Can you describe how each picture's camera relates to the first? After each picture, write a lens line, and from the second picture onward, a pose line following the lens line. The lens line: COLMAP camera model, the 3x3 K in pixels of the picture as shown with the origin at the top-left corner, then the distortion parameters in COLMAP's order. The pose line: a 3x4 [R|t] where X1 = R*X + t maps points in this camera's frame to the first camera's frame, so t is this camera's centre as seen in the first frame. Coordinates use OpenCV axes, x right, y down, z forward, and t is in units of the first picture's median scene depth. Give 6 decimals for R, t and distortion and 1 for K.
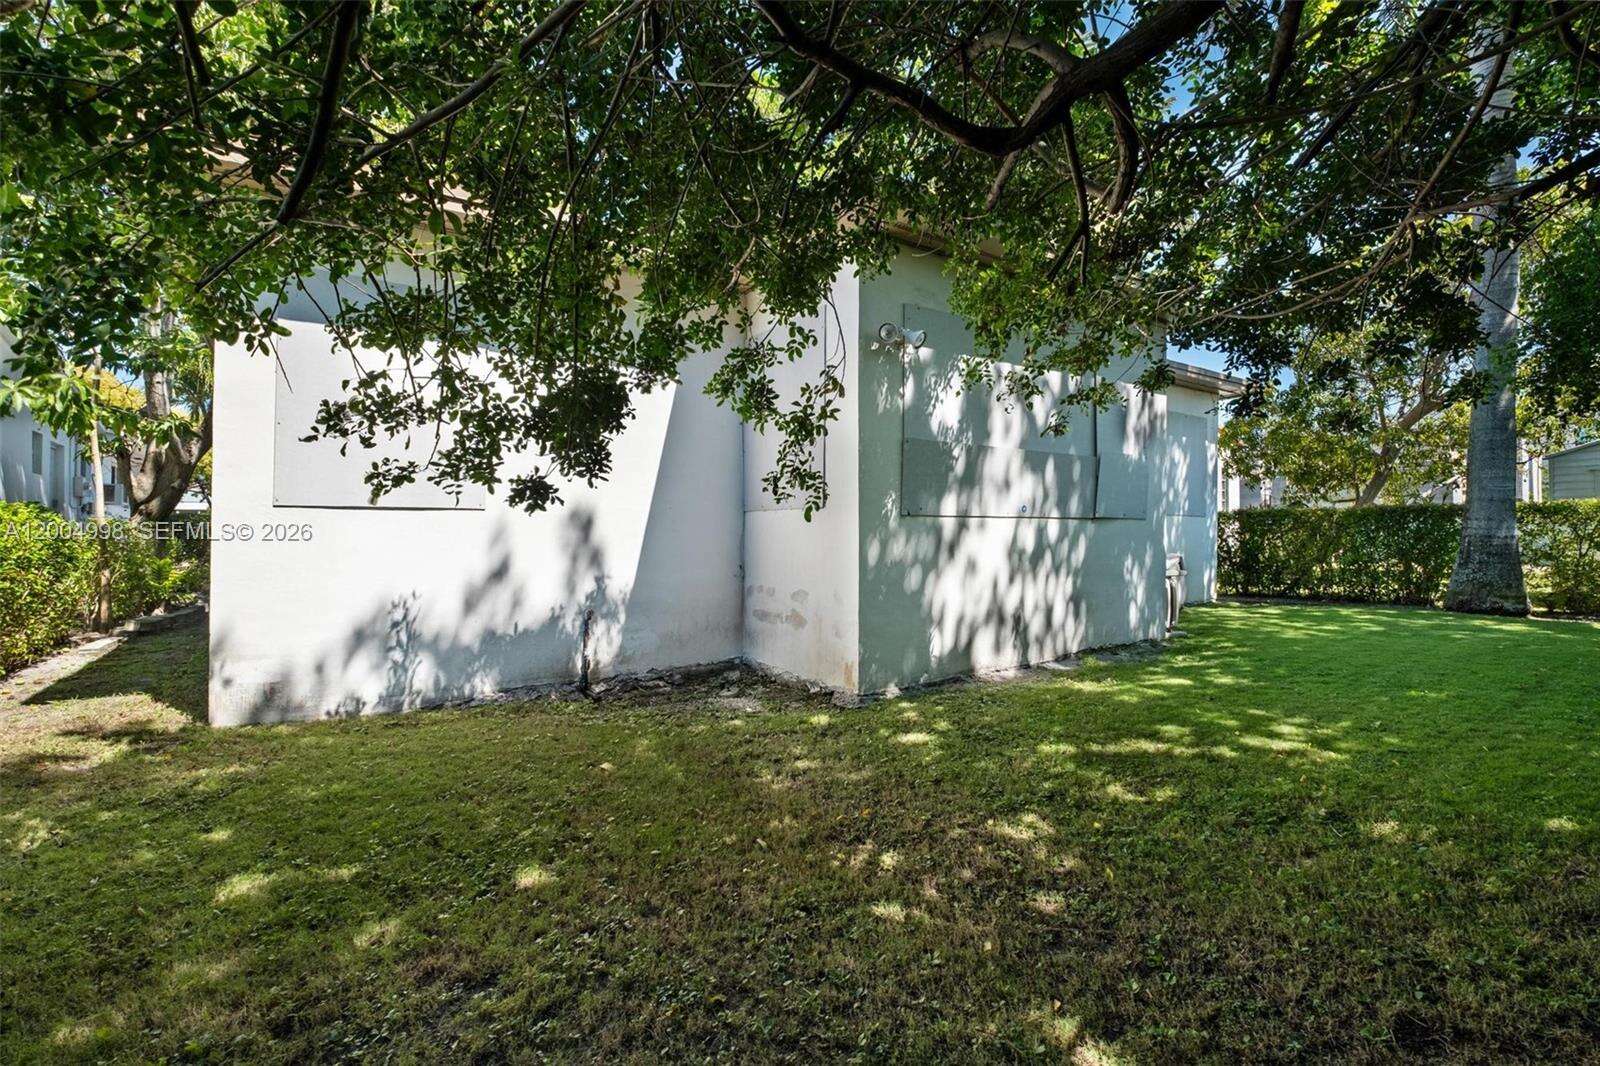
lens RADIAL K [[713.3, 0, 794.0], [0, 713.3, 525.2], [0, 0, 1]] dist [-0.000141, -0.000407]
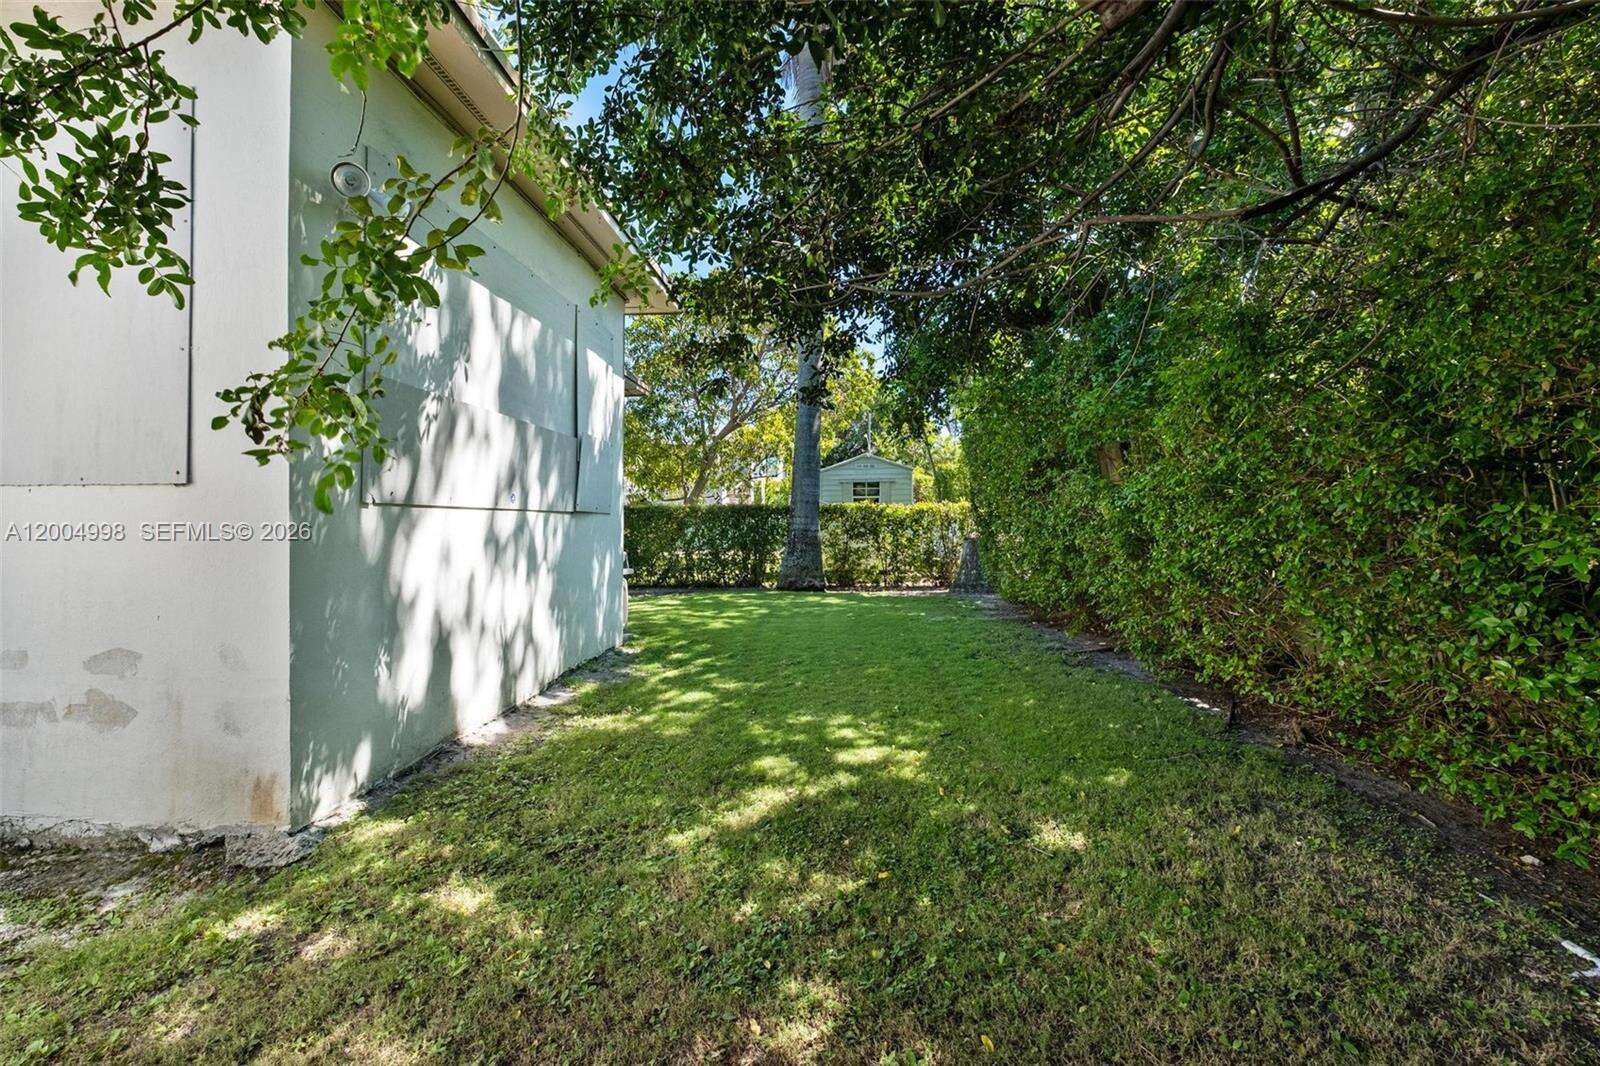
lens RADIAL K [[719.4, 0, 792.1], [0, 719.4, 531.9], [0, 0, 1]] dist [-0.004001, -0.000636]
pose [[0.619688, -0.006943, 0.784818, -0.049041], [-0.007281, 0.999867, 0.014595, -0.000562], [-0.784815, -0.014758, 0.619555, 0.180154]]
